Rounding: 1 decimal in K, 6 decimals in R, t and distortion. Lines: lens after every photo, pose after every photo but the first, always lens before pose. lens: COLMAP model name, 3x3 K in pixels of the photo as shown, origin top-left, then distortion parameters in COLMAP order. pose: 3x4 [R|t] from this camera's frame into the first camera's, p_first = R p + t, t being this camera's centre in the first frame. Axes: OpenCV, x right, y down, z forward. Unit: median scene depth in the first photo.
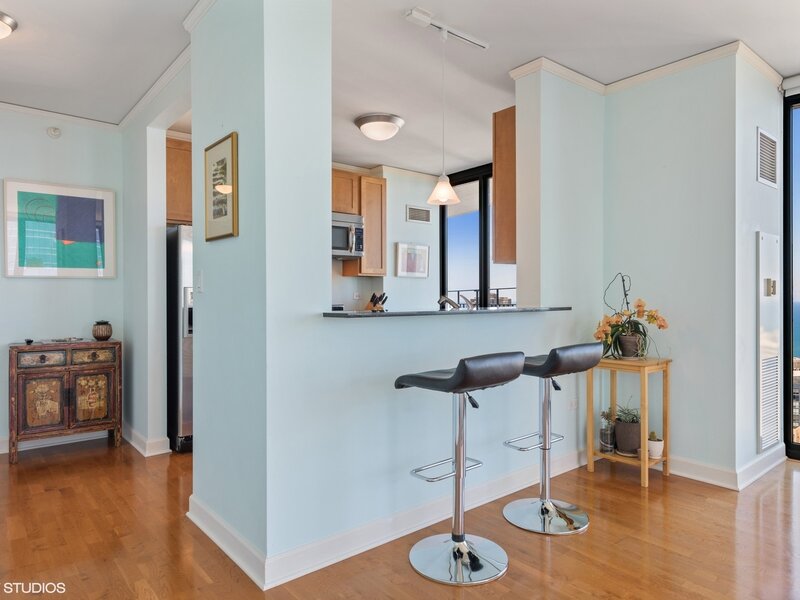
lens RADIAL K [[520.3, 0, 399.4], [0, 520.3, 297.3], [0, 0, 1]] dist [-0.007939, -0.001356]
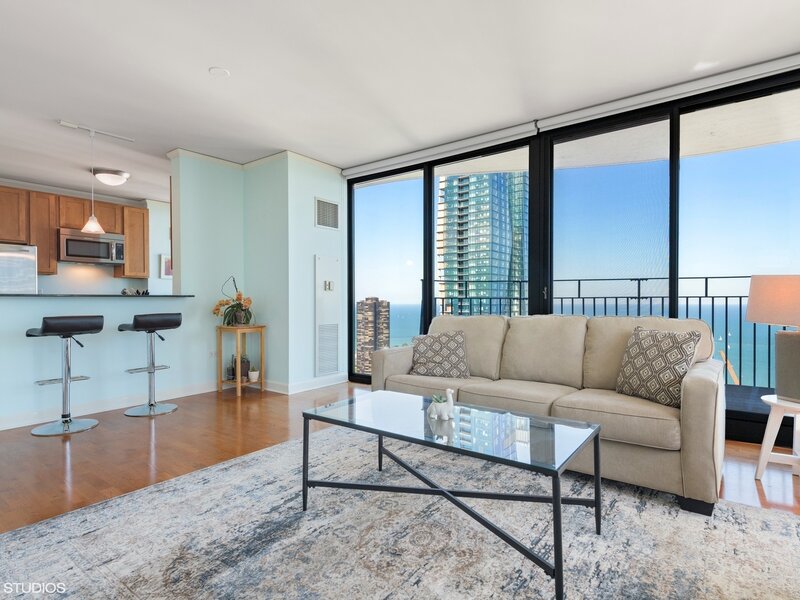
lens RADIAL K [[429.3, 0, 401.4], [0, 429.3, 303.6], [0, 0, 1]] dist [0.004237, 0.000958]
pose [[0.969295, 0.000679, 0.245901, 0.474100], [-0.003089, 0.999951, 0.009415, 0.022541], [-0.245883, -0.009886, 0.969249, -0.412853]]
